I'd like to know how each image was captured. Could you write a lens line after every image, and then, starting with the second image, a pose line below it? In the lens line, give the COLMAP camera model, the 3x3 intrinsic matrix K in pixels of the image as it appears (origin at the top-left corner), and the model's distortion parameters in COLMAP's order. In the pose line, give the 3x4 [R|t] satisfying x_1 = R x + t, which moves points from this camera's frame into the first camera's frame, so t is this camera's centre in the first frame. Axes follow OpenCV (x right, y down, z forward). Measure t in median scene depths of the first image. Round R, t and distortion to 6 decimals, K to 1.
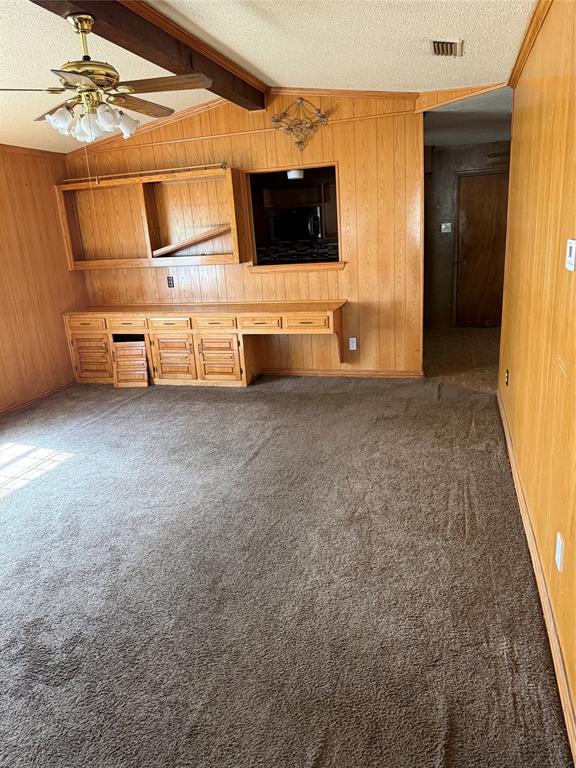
lens RADIAL K [[544.4, 0, 289.7], [0, 544.4, 375.2], [0, 0, 1]] dist [0.064206, -0.064472]
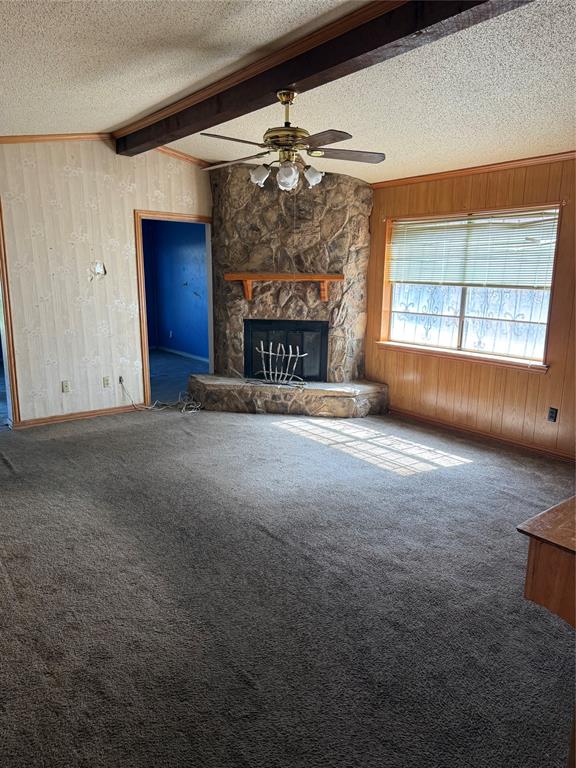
lens RADIAL K [[534.4, 0, 294.2], [0, 534.4, 388.5], [0, 0, 1]] dist [0.091369, -0.135212]
pose [[-0.572246, 0.225455, -0.788483, 0.529209], [-0.186517, 0.900490, 0.392847, -0.394305], [0.798590, 0.371870, -0.473251, 1.373053]]
